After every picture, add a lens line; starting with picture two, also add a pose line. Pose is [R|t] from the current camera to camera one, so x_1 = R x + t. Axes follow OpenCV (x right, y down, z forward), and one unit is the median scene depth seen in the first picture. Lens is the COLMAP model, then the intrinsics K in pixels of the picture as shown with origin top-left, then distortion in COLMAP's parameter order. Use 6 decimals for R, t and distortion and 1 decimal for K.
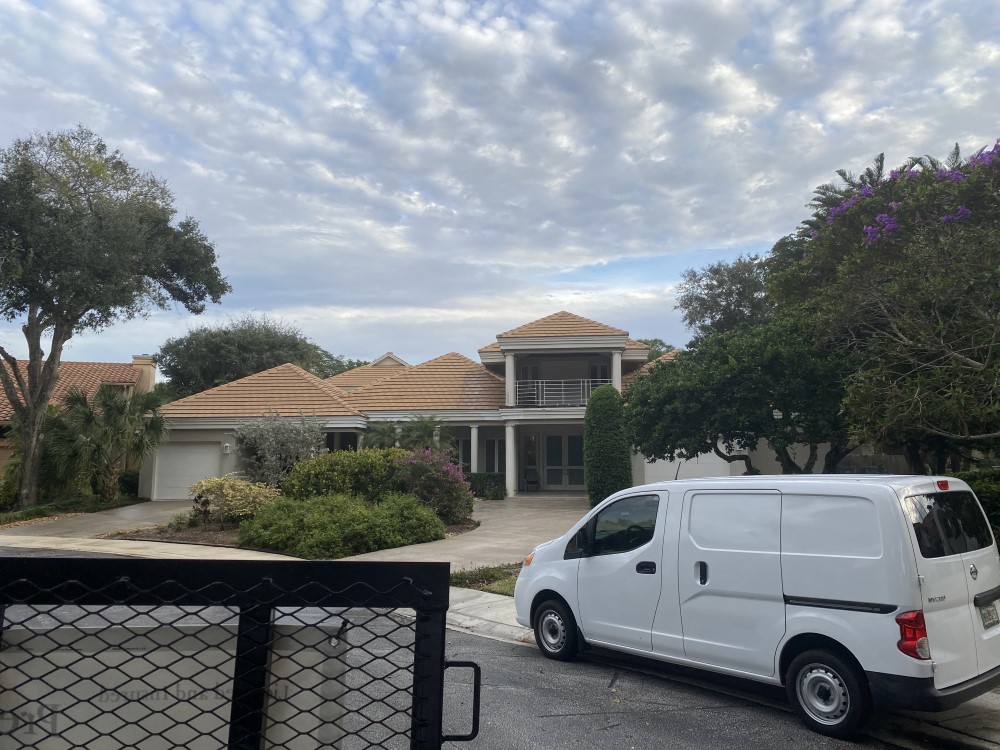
lens RADIAL K [[811.1, 0, 500.0], [0, 811.1, 375.0], [0, 0, 1]] dist [0.058198, 0.000401]
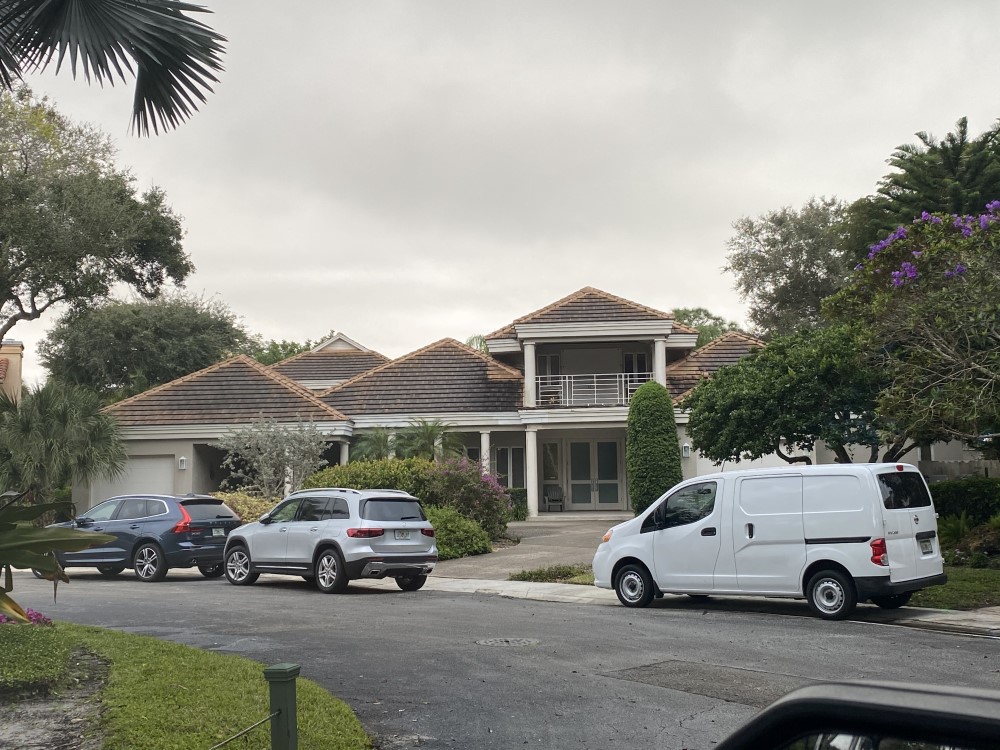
lens RADIAL K [[1186.4, 0, 500.0], [0, 1186.4, 375.0], [0, 0, 1]] dist [0.012786, 0.294512]
pose [[0.999591, -0.010602, 0.026565, -0.050154], [0.010169, 0.999814, 0.016370, -0.013753], [-0.026734, -0.016093, 0.999513, -0.196112]]
